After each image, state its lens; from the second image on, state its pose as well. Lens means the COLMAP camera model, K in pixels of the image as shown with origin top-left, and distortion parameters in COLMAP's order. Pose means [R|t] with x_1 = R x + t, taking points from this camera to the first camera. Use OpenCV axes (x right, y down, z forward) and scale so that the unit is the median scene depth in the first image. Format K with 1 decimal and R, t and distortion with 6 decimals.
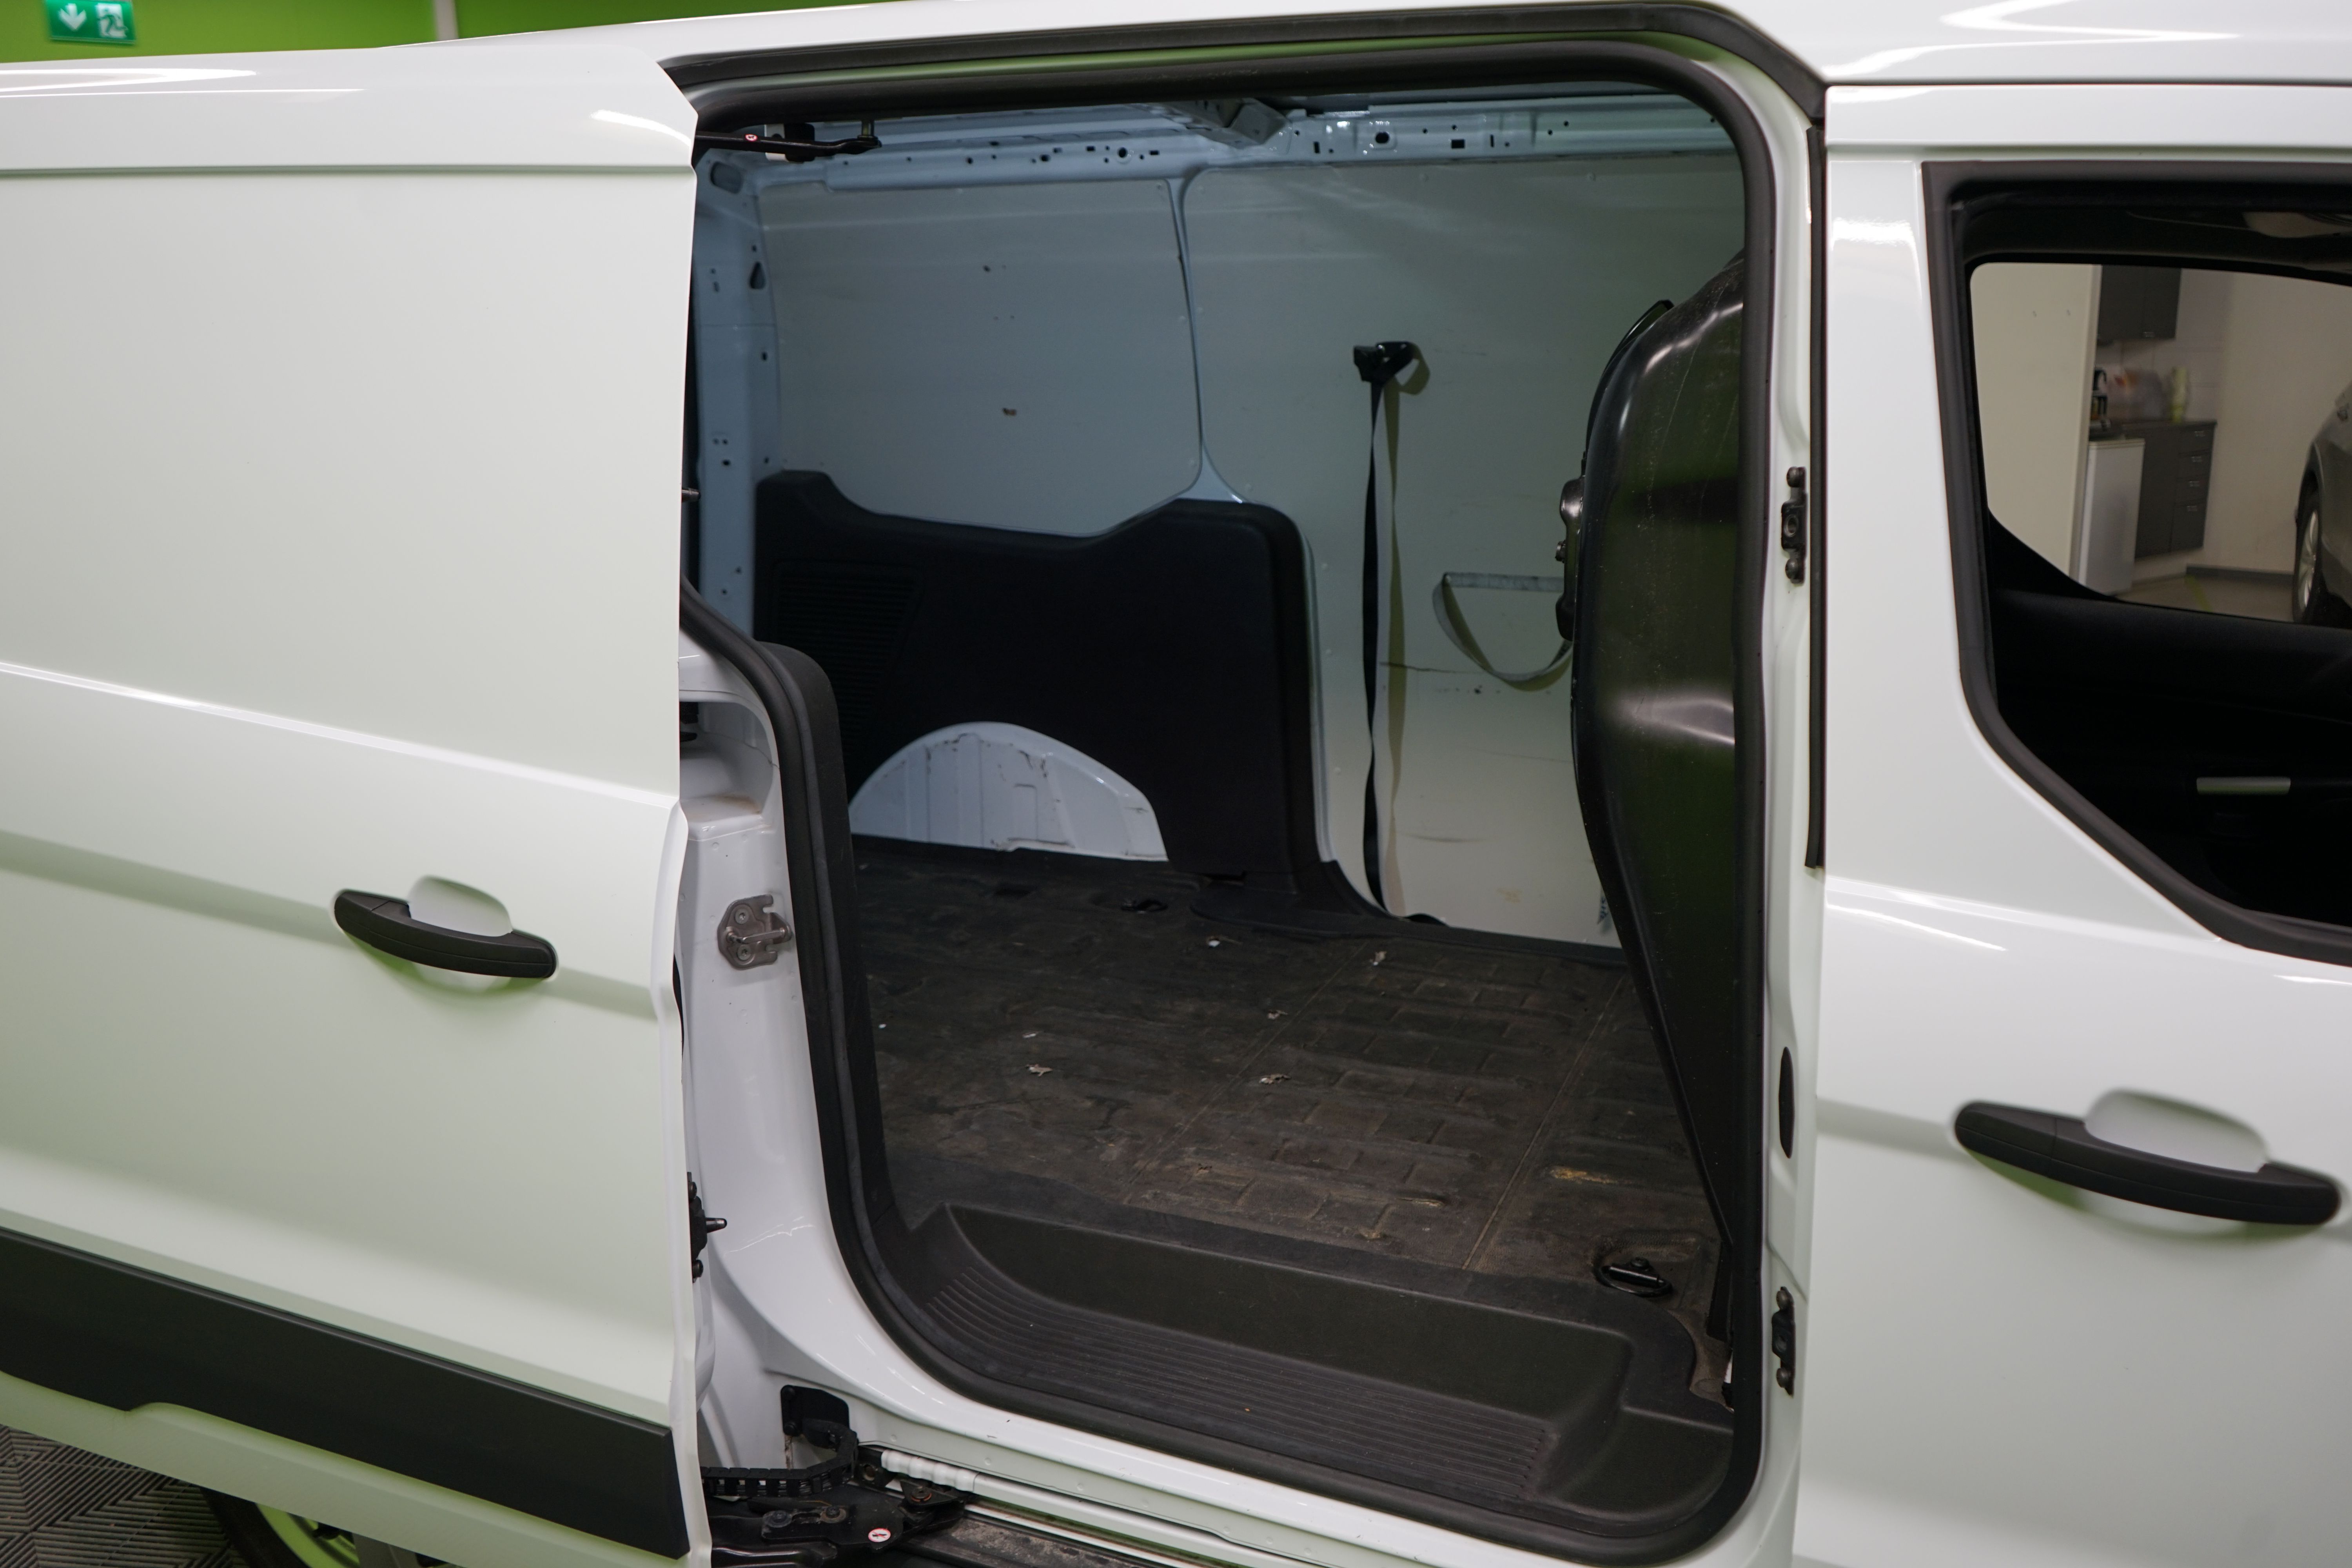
lens RADIAL K [[1881.1, 0, 1173.9], [0, 1881.1, 774.0], [0, 0, 1]] dist [-0.012356, 0.023341]
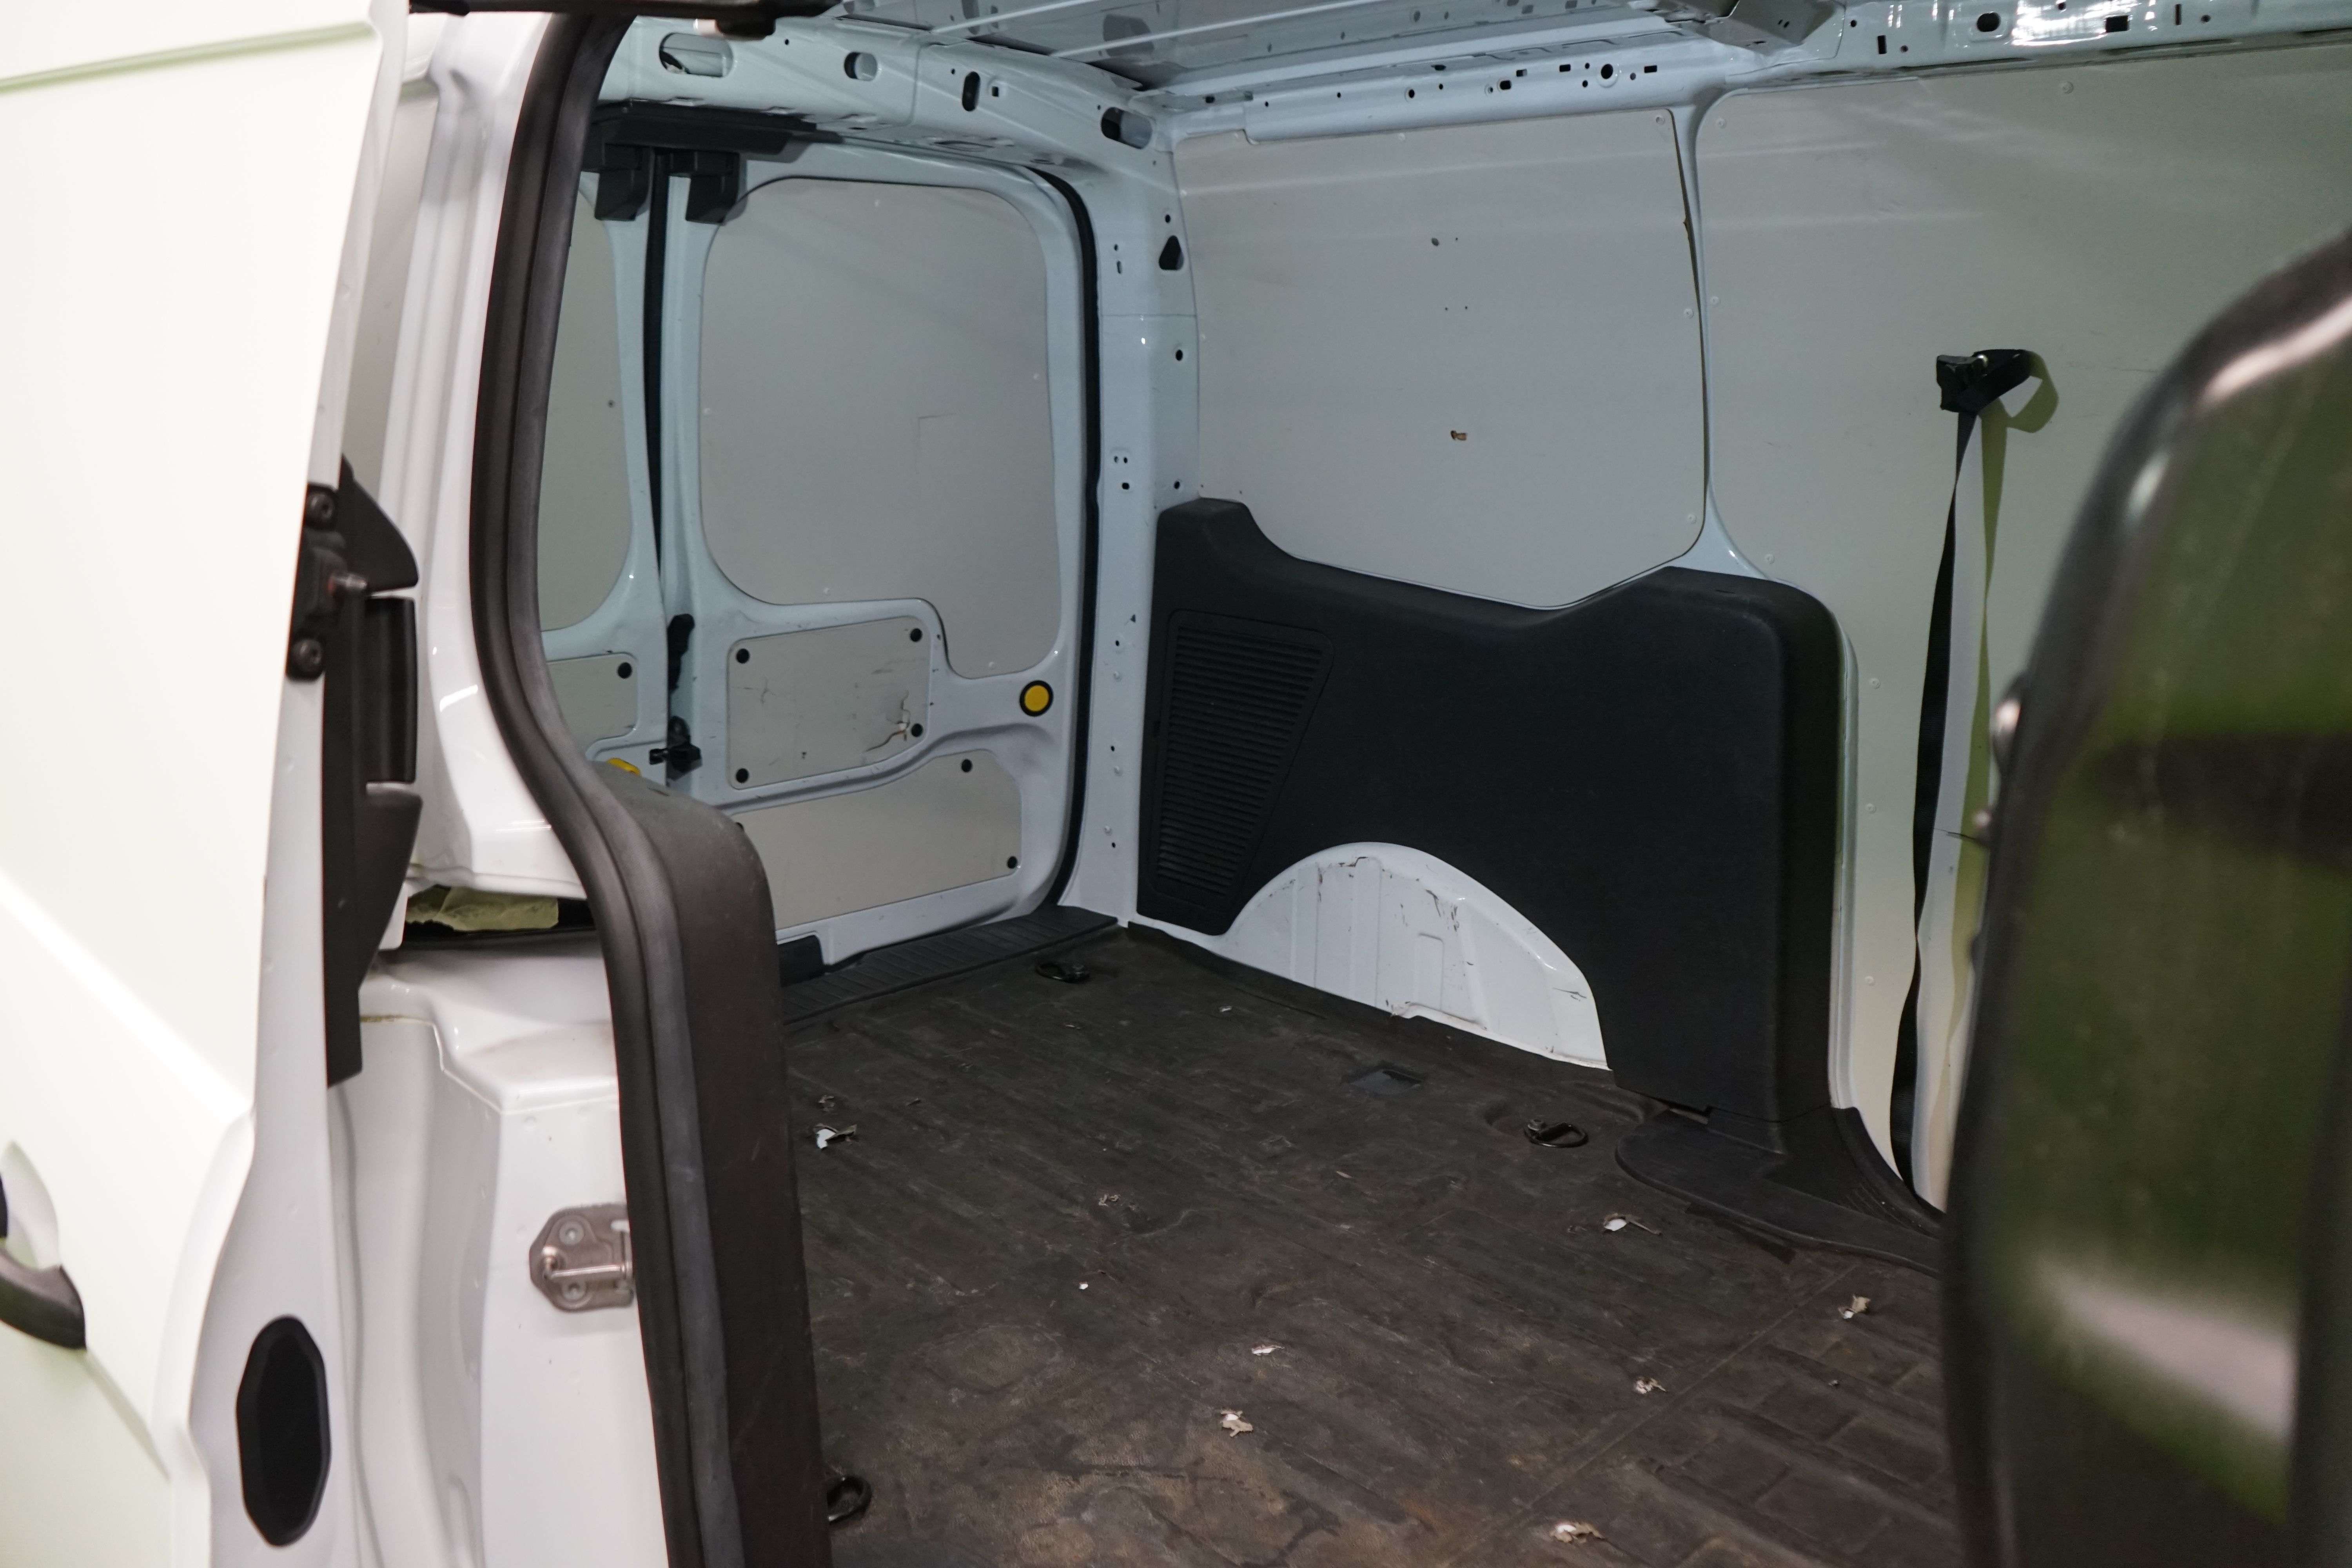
lens RADIAL K [[1881.1, 0, 1173.9], [0, 1881.1, 774.0], [0, 0, 1]] dist [-0.012356, 0.023341]
pose [[0.921003, 0.101198, -0.376181, 0.111669], [-0.101178, 0.994670, 0.019867, -0.069029], [0.376187, 0.019764, 0.926333, 0.298518]]
